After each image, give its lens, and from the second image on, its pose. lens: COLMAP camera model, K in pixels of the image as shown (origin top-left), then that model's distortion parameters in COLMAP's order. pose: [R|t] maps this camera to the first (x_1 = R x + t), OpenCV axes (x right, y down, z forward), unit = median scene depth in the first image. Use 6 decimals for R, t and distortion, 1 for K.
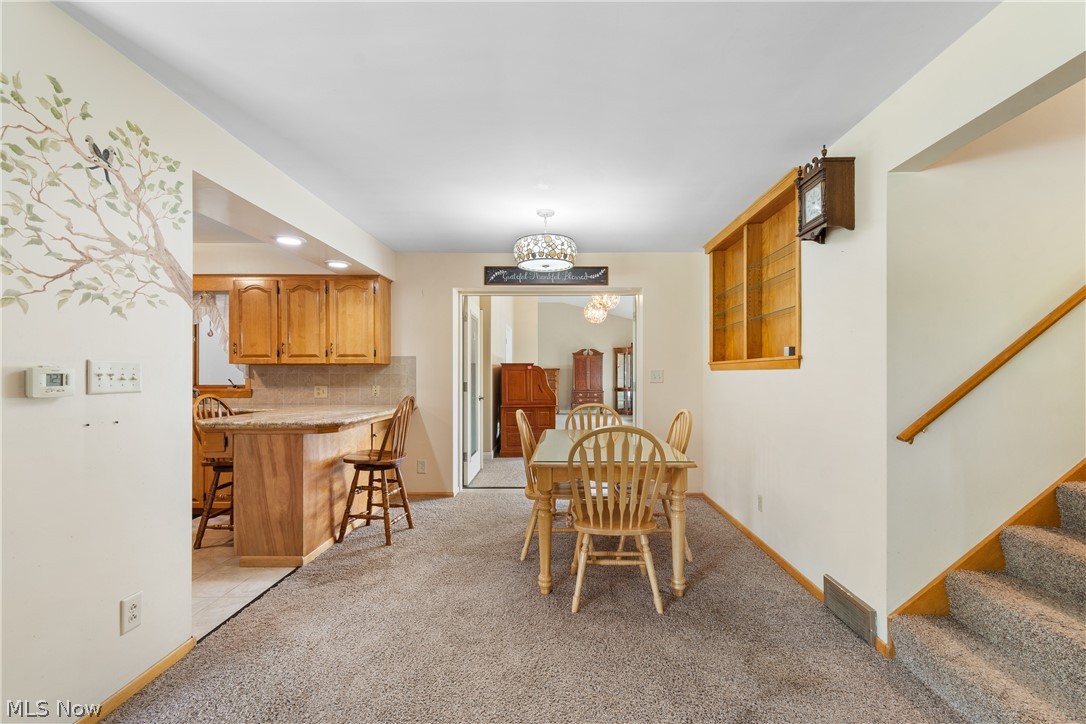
lens RADIAL K [[487.7, 0, 552.9], [0, 487.7, 378.0], [0, 0, 1]] dist [0.008256, -0.001773]
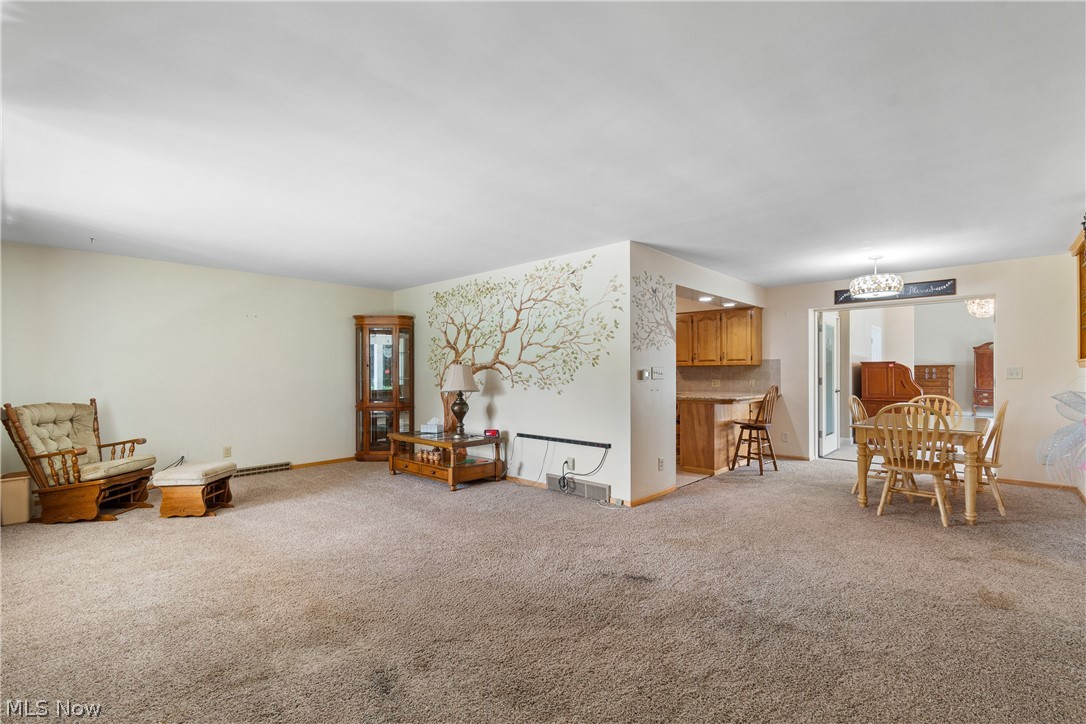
lens RADIAL K [[514.8, 0, 544.5], [0, 514.8, 368.3], [0, 0, 1]] dist [0.003038, -0.000729]
pose [[0.754969, -0.007073, -0.655722, 0.251224], [-0.002546, 0.999903, -0.013716, 0.005964], [0.655756, 0.012024, 0.754878, -0.793240]]
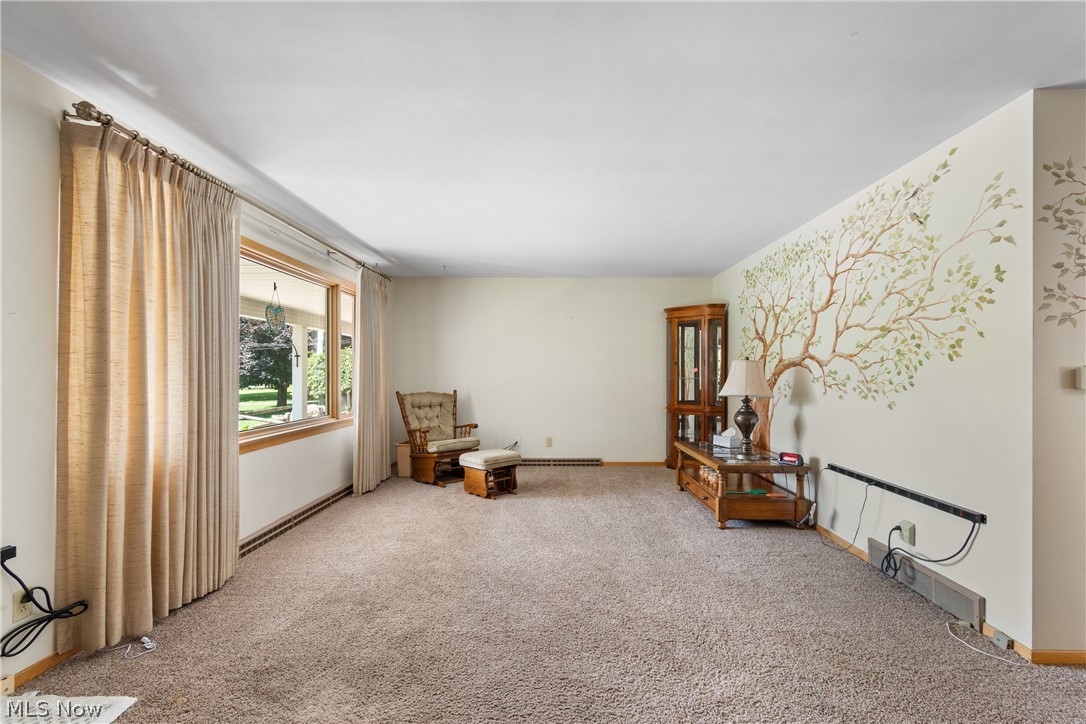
lens RADIAL K [[487.7, 0, 544.4], [0, 487.7, 368.0], [0, 0, 1]] dist [0.008256, -0.001773]
pose [[0.010212, -0.006504, -0.999927, 0.127999], [-0.011185, 0.999916, -0.006619, 0.003380], [0.999885, 0.011251, 0.010138, -0.220423]]
